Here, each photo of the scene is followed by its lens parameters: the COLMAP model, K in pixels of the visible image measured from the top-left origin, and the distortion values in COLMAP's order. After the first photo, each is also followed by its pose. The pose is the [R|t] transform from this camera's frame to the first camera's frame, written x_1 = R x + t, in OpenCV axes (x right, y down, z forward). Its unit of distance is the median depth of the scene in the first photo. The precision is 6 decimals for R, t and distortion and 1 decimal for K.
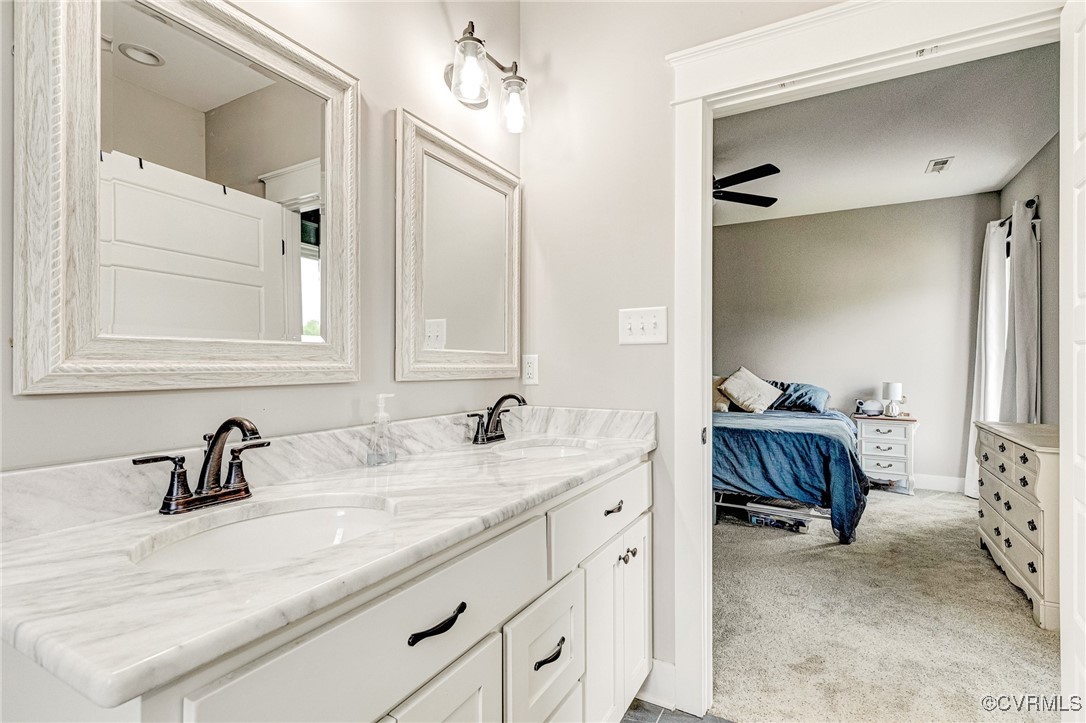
lens RADIAL K [[512.3, 0, 542.3], [0, 512.3, 358.2], [0, 0, 1]] dist [0.000622, 0.000112]
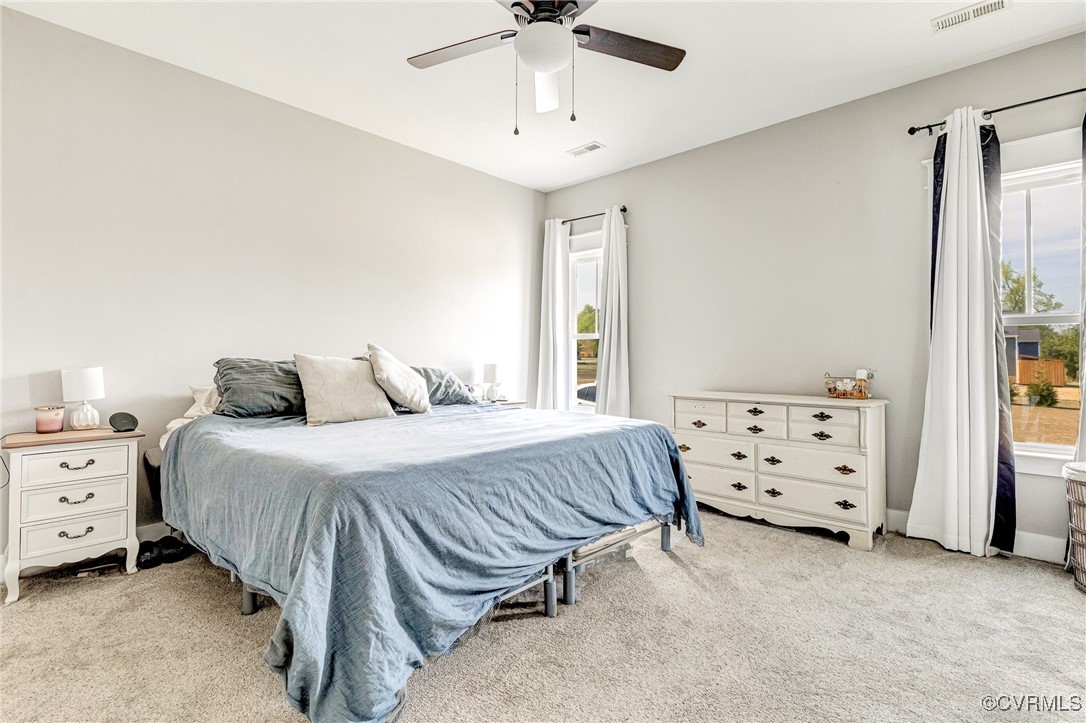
lens RADIAL K [[512.3, 0, 542.3], [0, 512.3, 358.2], [0, 0, 1]] dist [0.000622, 0.000112]
pose [[0.215881, 0.008006, 0.976387, -0.262128], [-0.012173, 0.999911, -0.005507, 0.051041], [-0.976344, -0.010697, 0.215959, 0.956288]]
